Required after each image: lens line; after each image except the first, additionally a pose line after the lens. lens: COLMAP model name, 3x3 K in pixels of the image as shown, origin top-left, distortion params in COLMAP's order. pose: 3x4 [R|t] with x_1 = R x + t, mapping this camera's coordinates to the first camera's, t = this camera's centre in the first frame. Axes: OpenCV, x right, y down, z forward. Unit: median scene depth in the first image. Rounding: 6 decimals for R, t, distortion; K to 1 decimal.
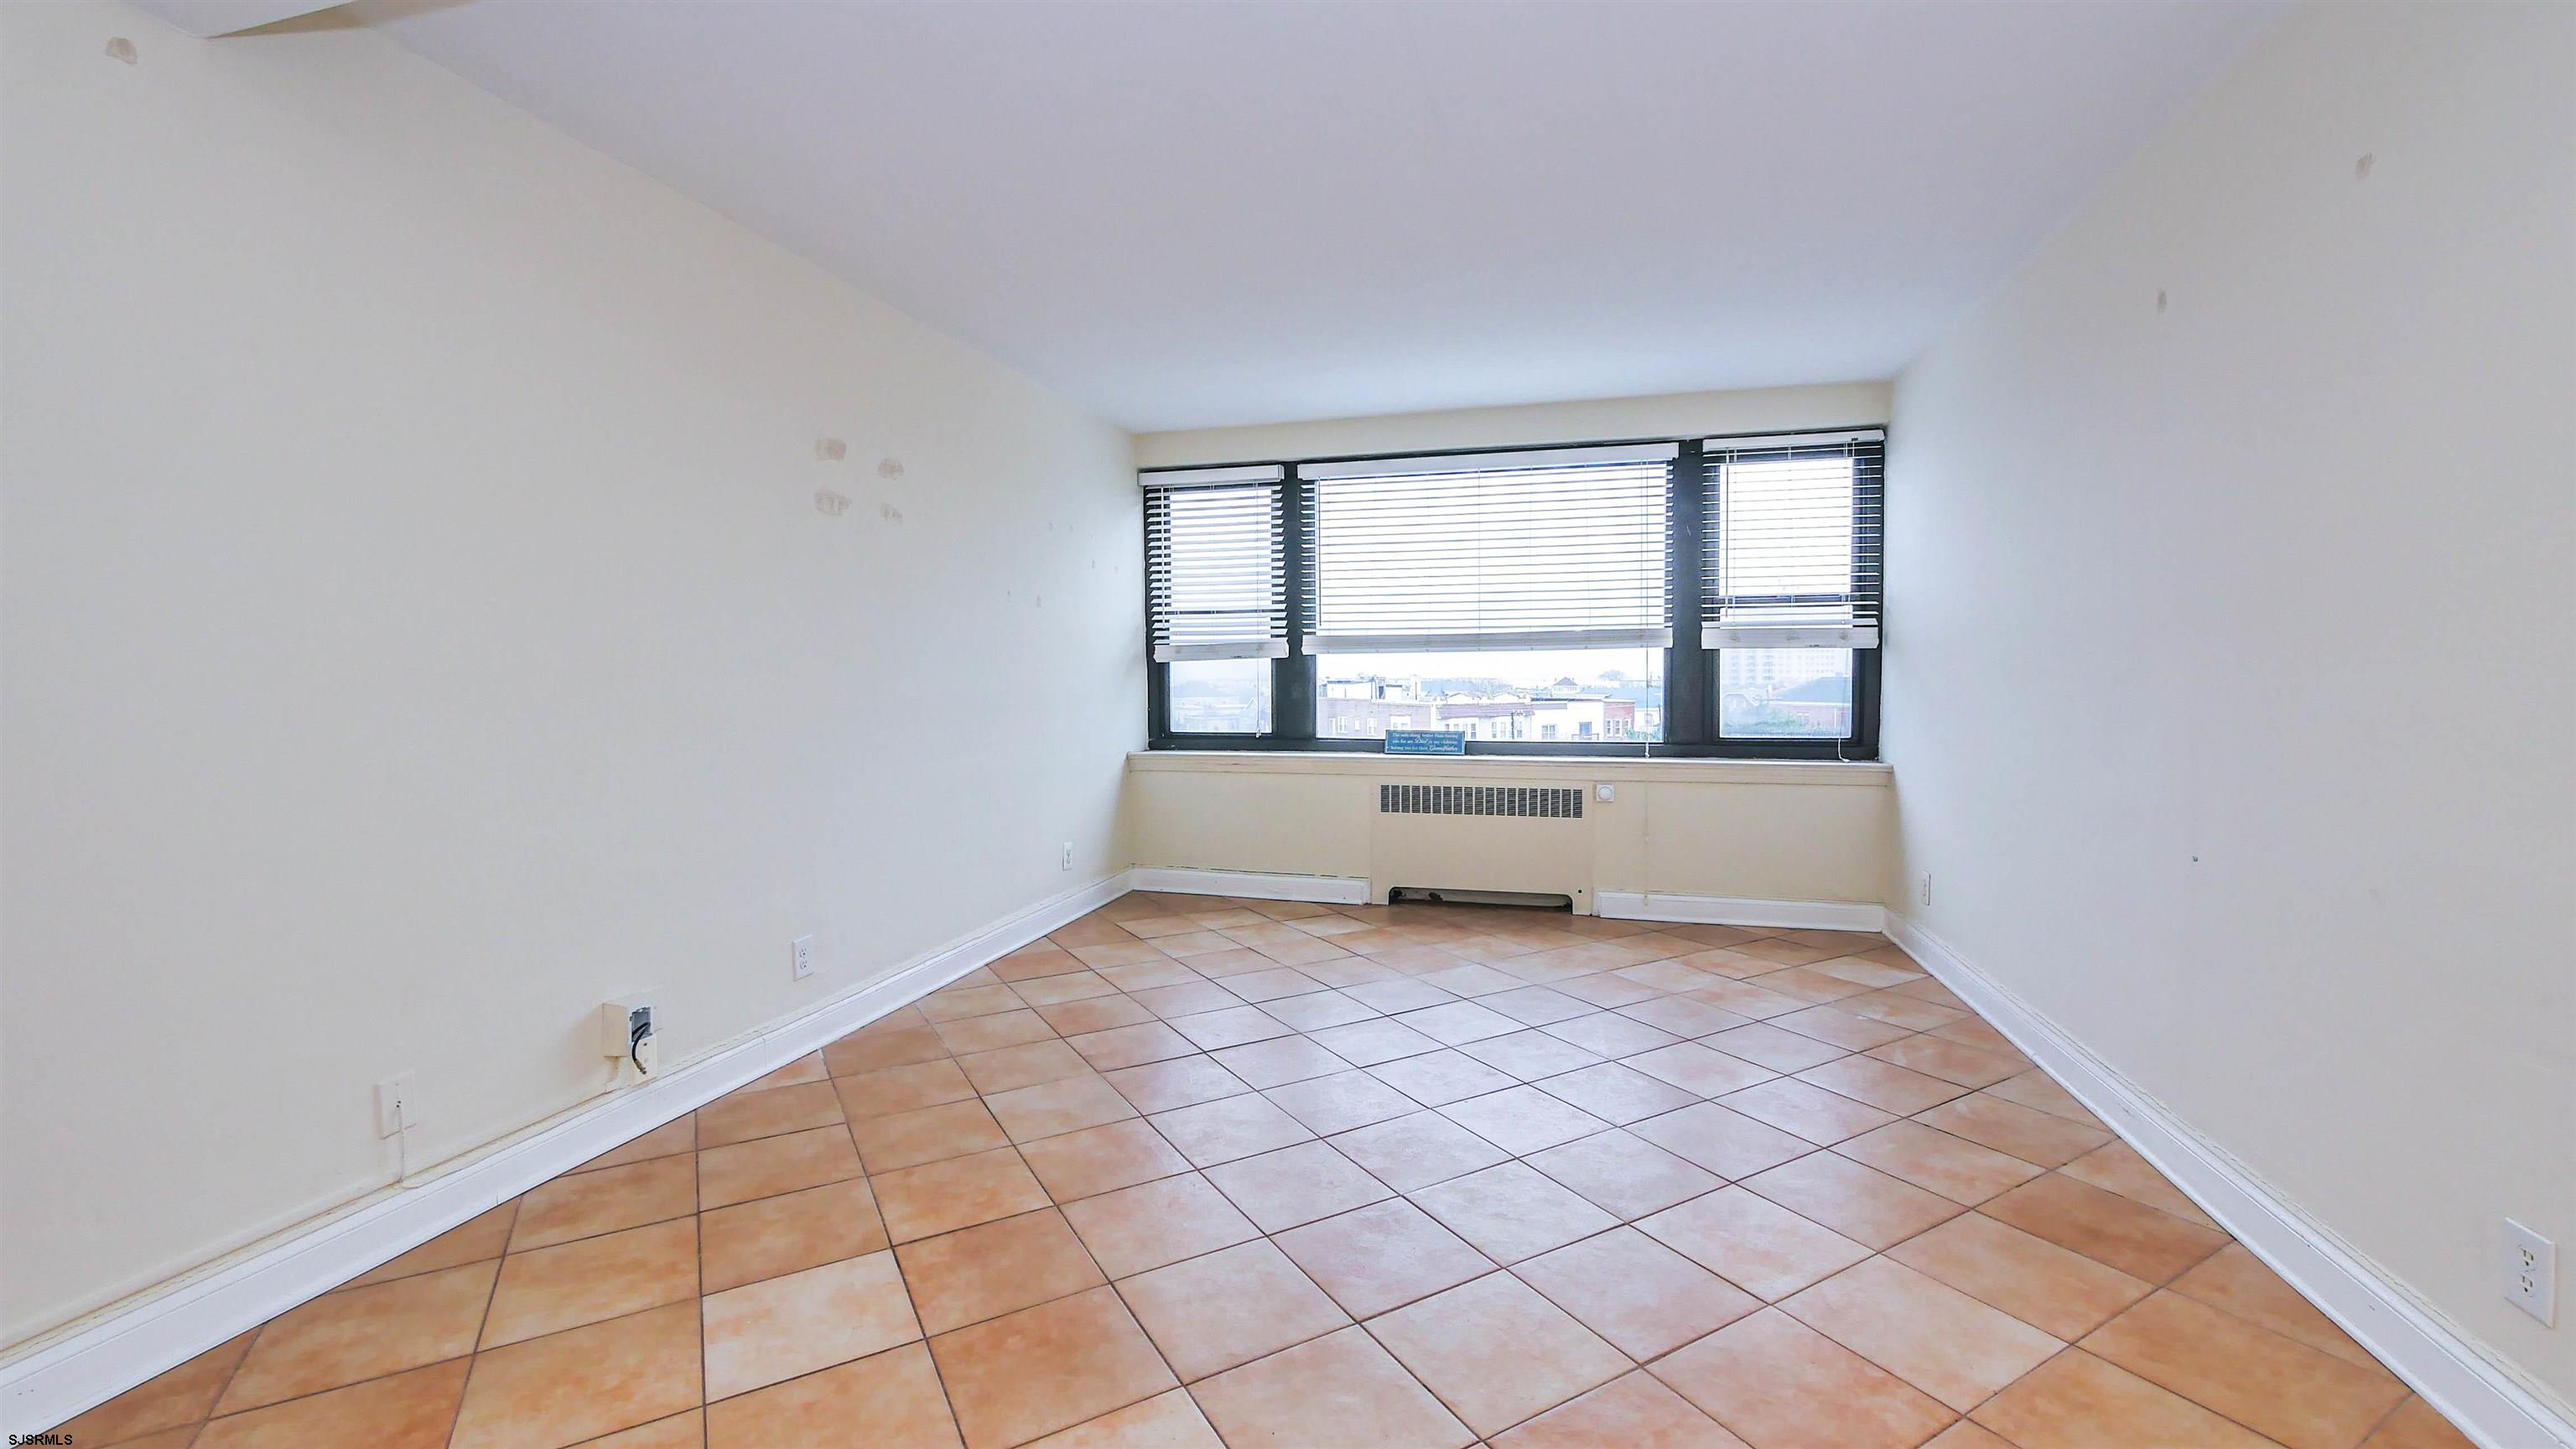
lens RADIAL K [[1047.9, 0, 1293.0], [0, 1047.9, 715.3], [0, 0, 1]] dist [-0.010018, 0.000307]
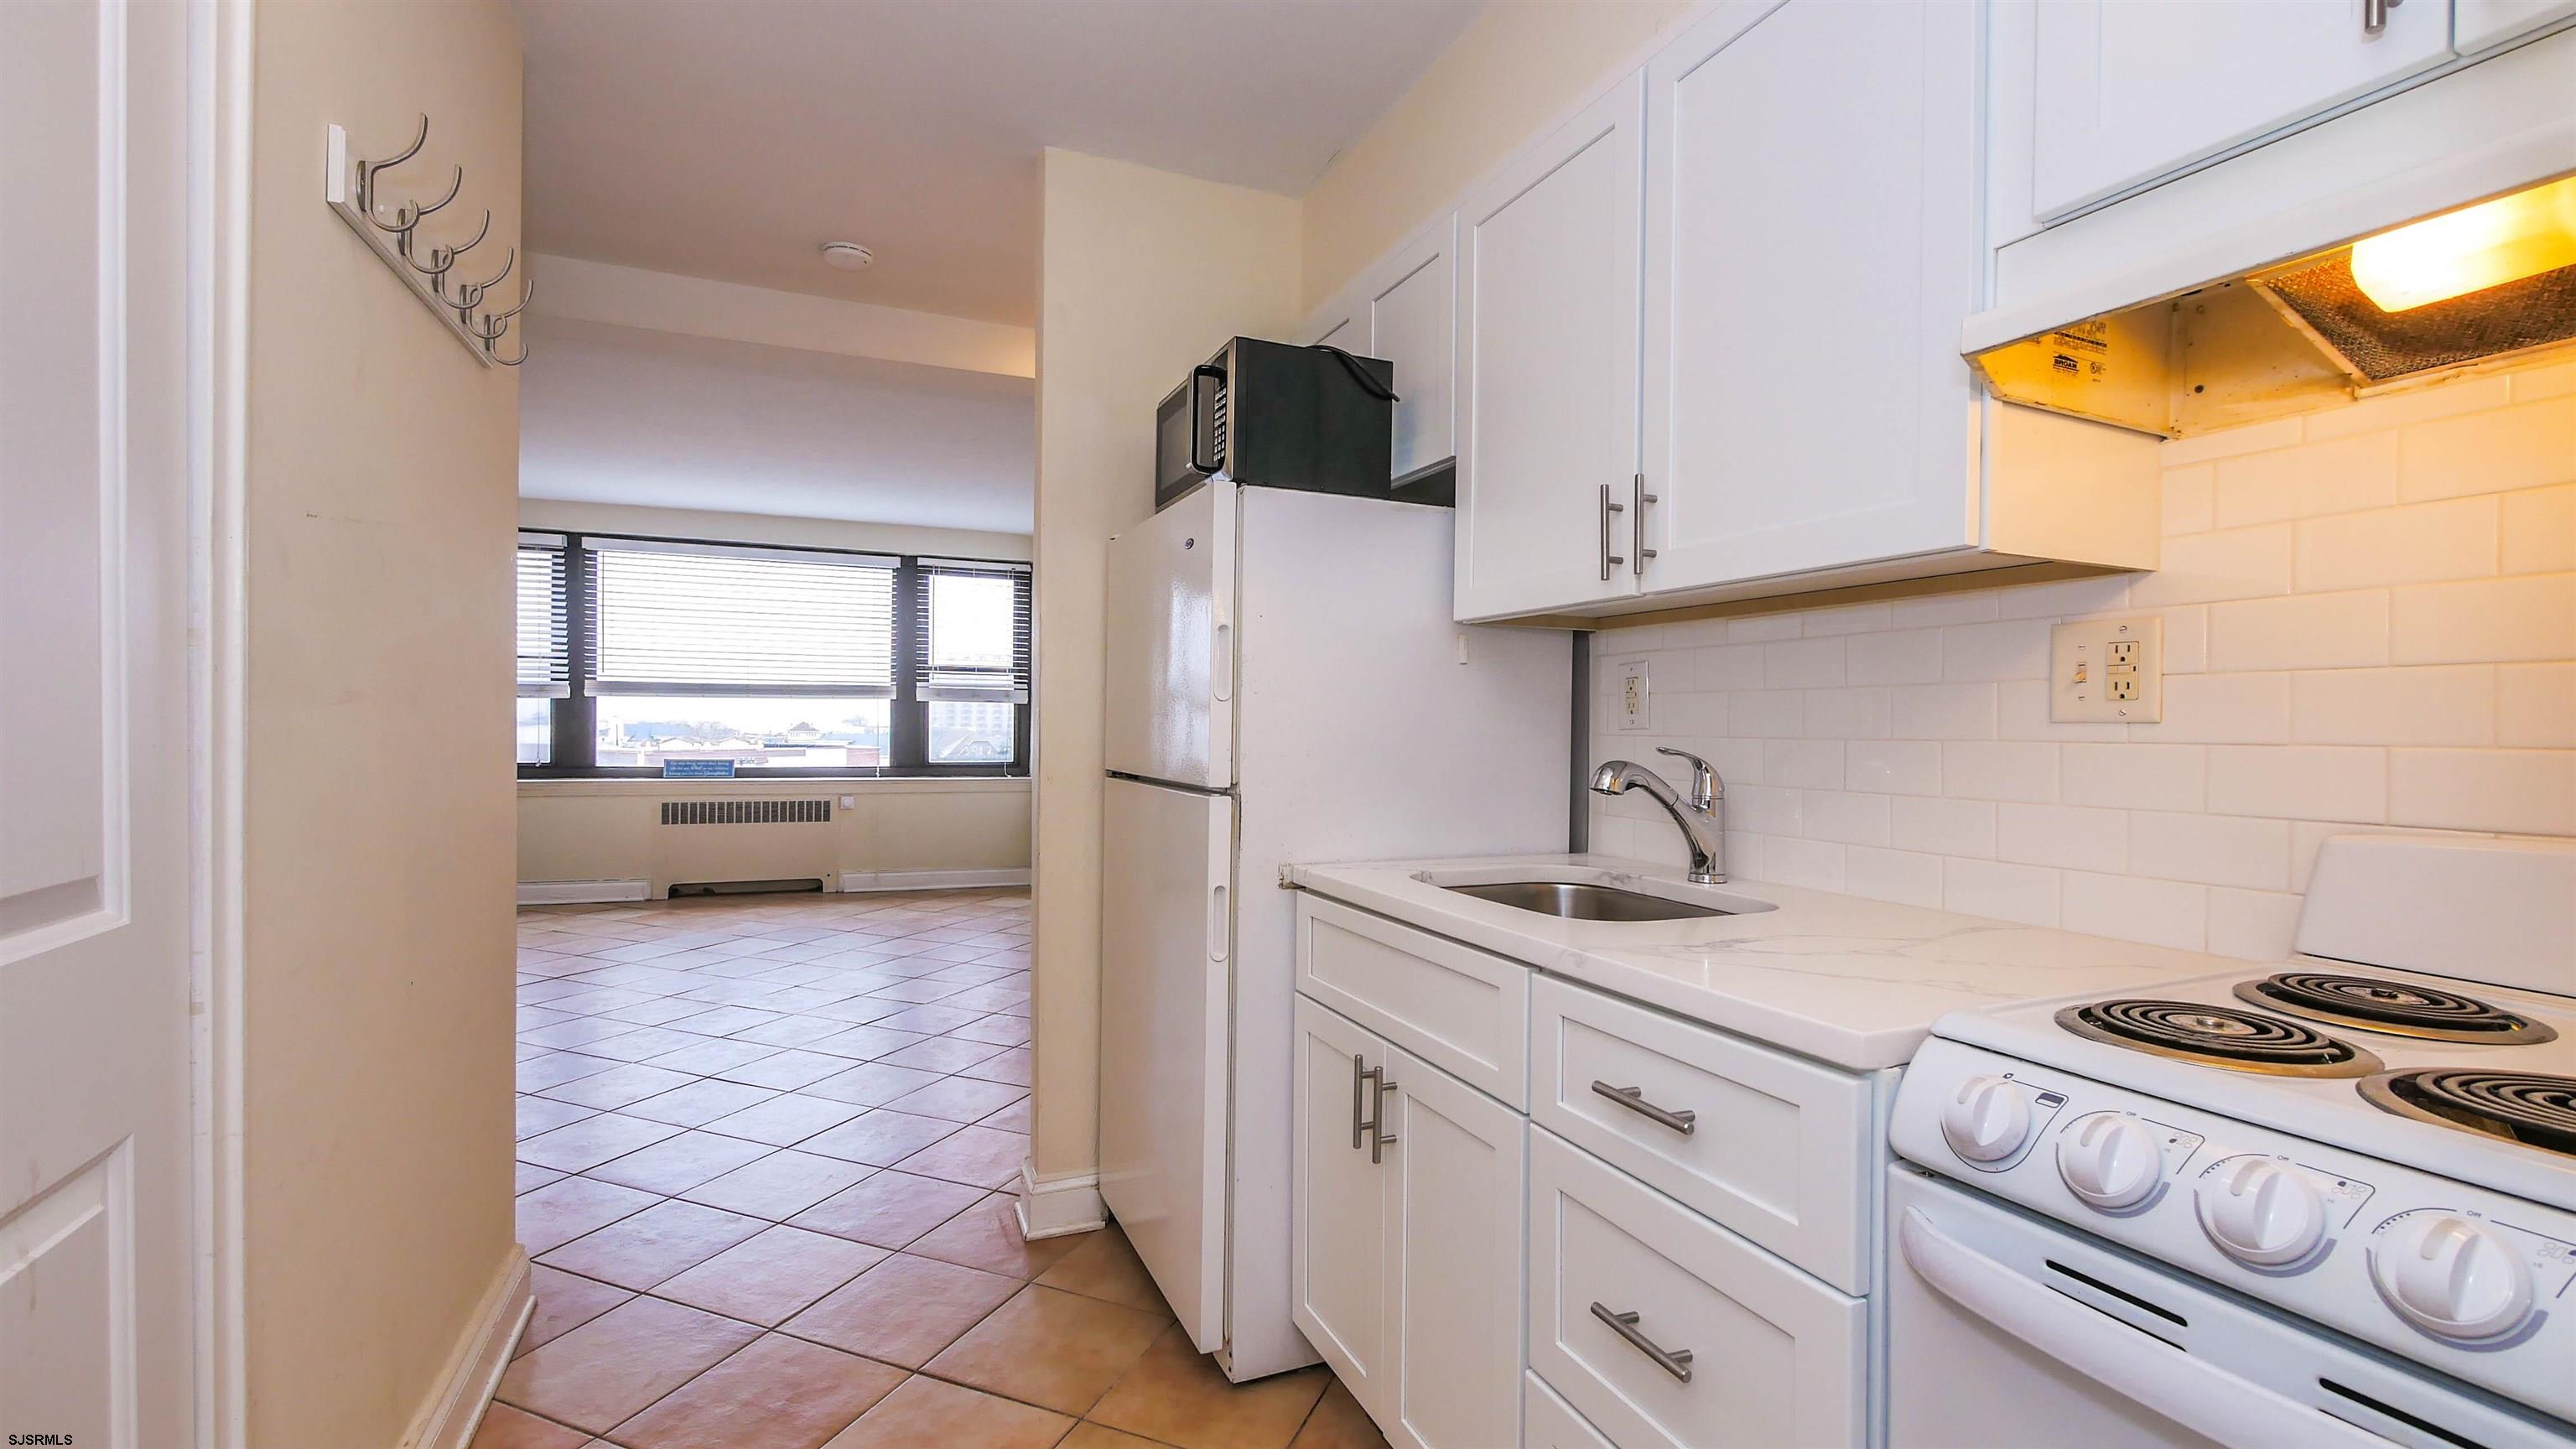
lens RADIAL K [[1116.1, 0, 1282.5], [0, 1116.1, 733.8], [0, 0, 1]] dist [-0.001589, 0.000075]
pose [[0.789052, 0.009073, 0.614259, -0.154176], [0.007641, 0.999669, -0.024581, 0.023284], [-0.614279, 0.024089, 0.788721, -0.516984]]
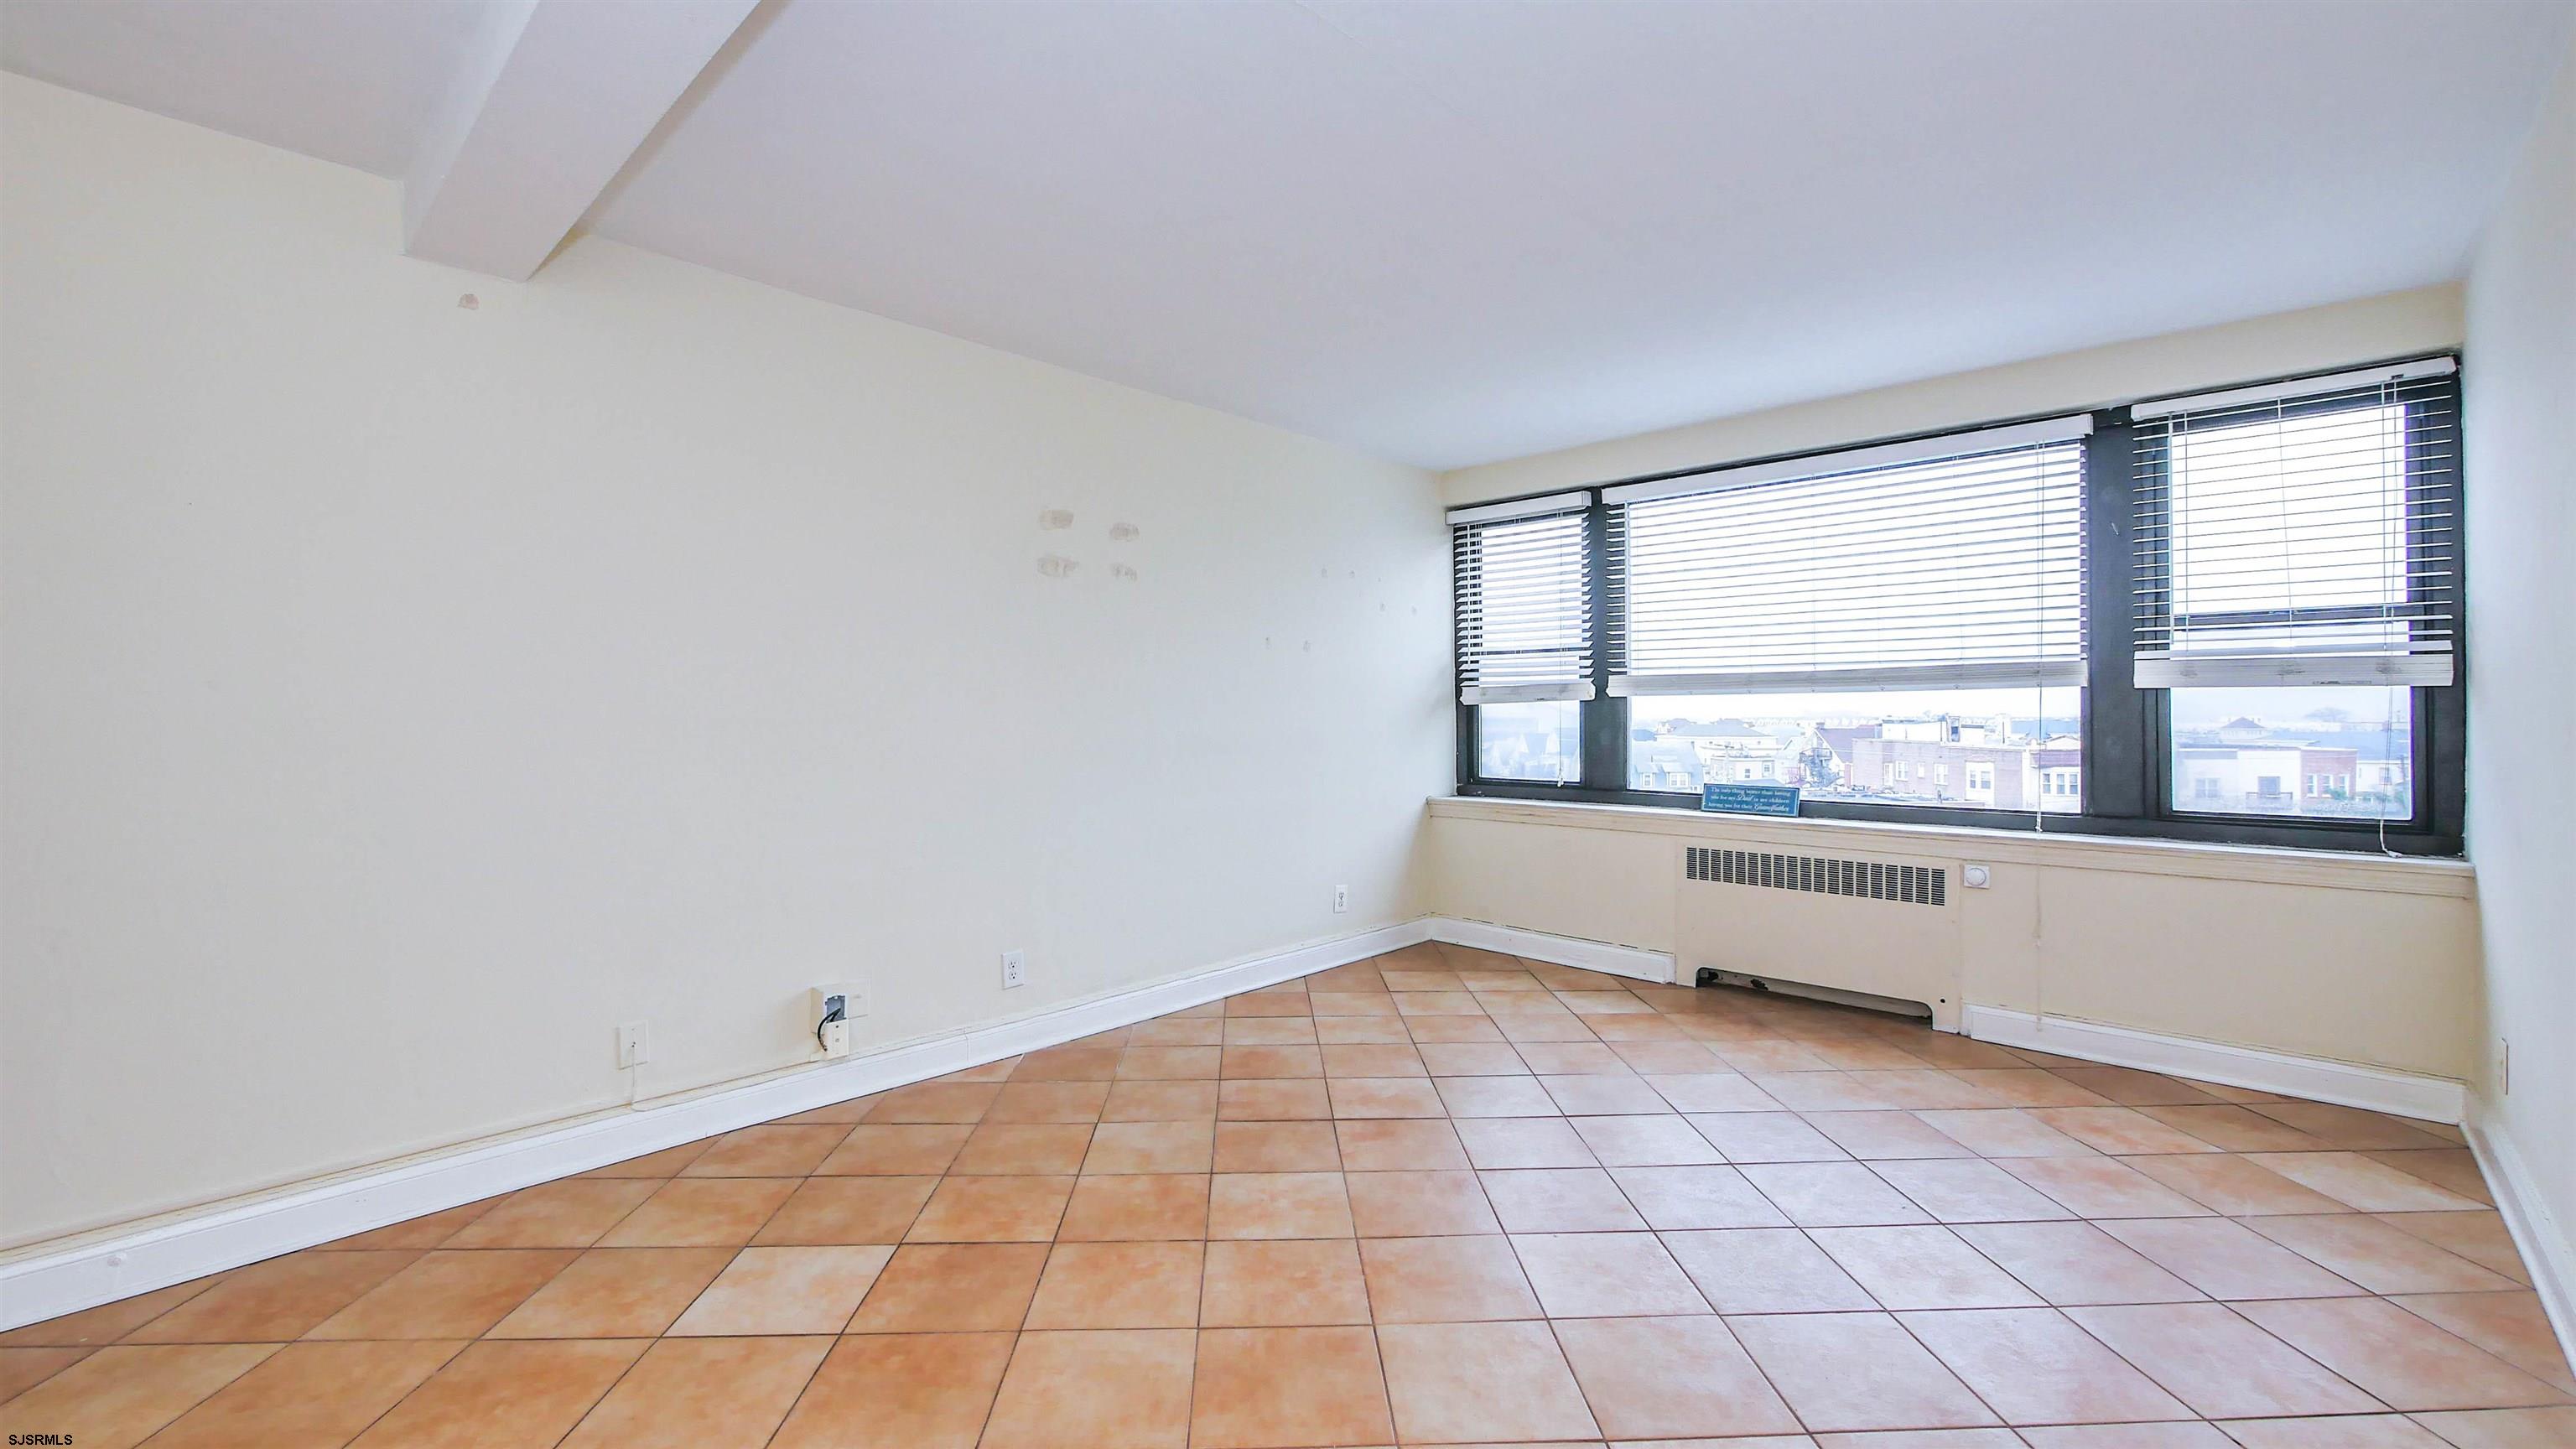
lens RADIAL K [[1048.9, 0, 1297.3], [0, 1048.9, 708.9], [0, 0, 1]] dist [-0.010269, 0.000657]
pose [[0.885556, 0.002910, -0.464524, 0.207827], [-0.022073, 0.999114, -0.035820, -0.009778], [0.464008, 0.041974, 0.884836, 0.082877]]
